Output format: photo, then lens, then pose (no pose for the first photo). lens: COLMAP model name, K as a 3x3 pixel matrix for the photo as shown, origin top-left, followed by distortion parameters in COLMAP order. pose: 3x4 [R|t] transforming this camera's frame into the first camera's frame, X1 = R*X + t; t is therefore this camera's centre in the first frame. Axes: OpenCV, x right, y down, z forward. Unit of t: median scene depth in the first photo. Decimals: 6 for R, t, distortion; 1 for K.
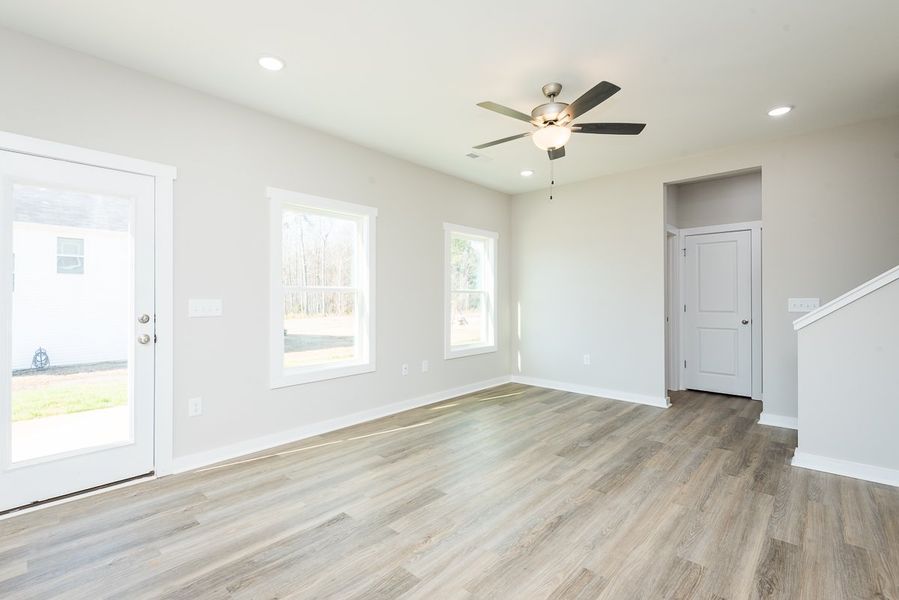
lens RADIAL K [[409.7, 0, 444.9], [0, 409.7, 300.1], [0, 0, 1]] dist [0.003724, -0.002824]
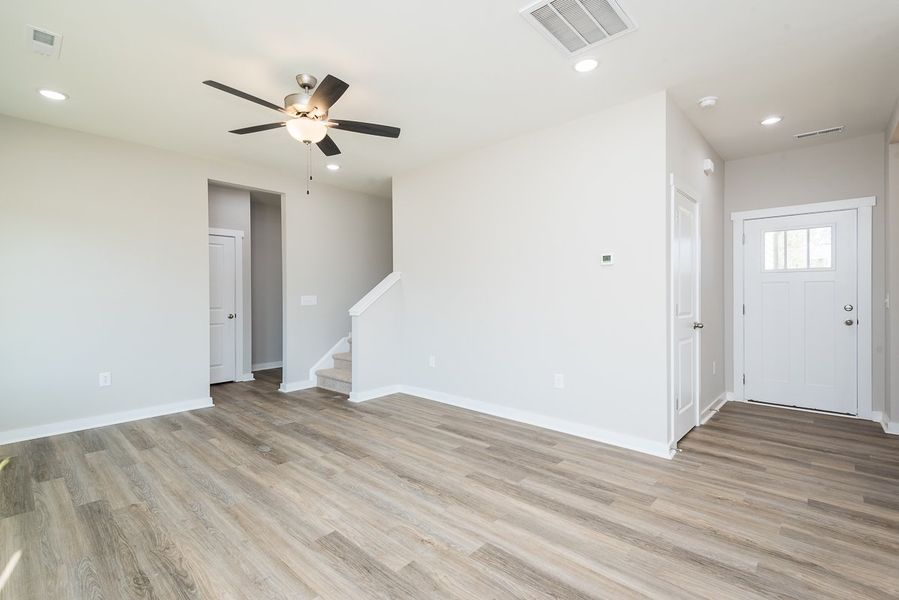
lens RADIAL K [[409.7, 0, 451.1], [0, 409.7, 299.6], [0, 0, 1]] dist [0.003724, -0.002824]
pose [[0.002314, -0.017350, 0.999847, -0.714271], [0.015016, 0.999737, 0.017313, -0.007462], [-0.999885, 0.014974, 0.002574, 0.655317]]
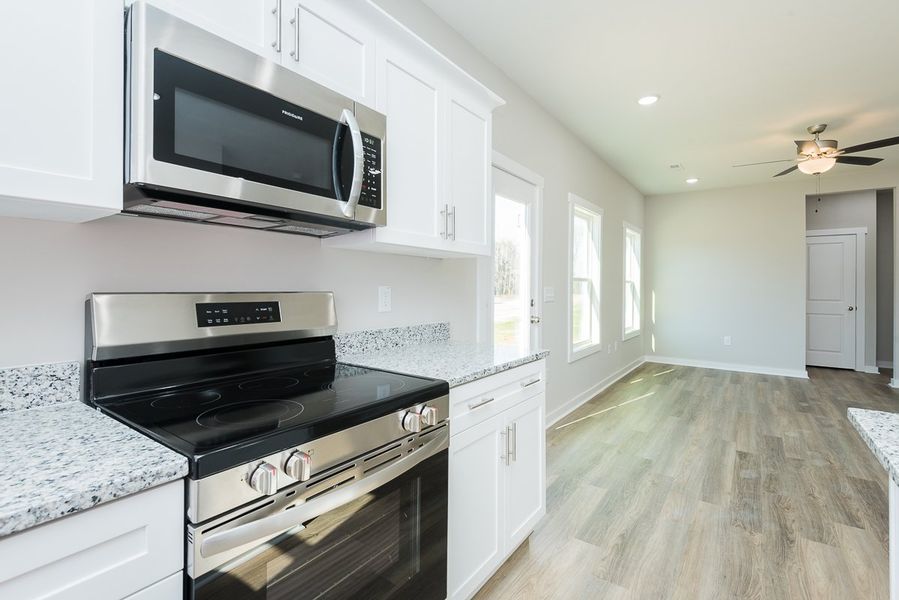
lens RADIAL K [[409.7, 0, 450.1], [0, 409.7, 284.8], [0, 0, 1]] dist [0.003724, -0.002824]
pose [[0.994181, 0.008487, 0.107387, -1.031990], [-0.007108, 0.999887, -0.013222, 0.011635], [-0.107488, 0.012382, 0.994129, -0.168220]]
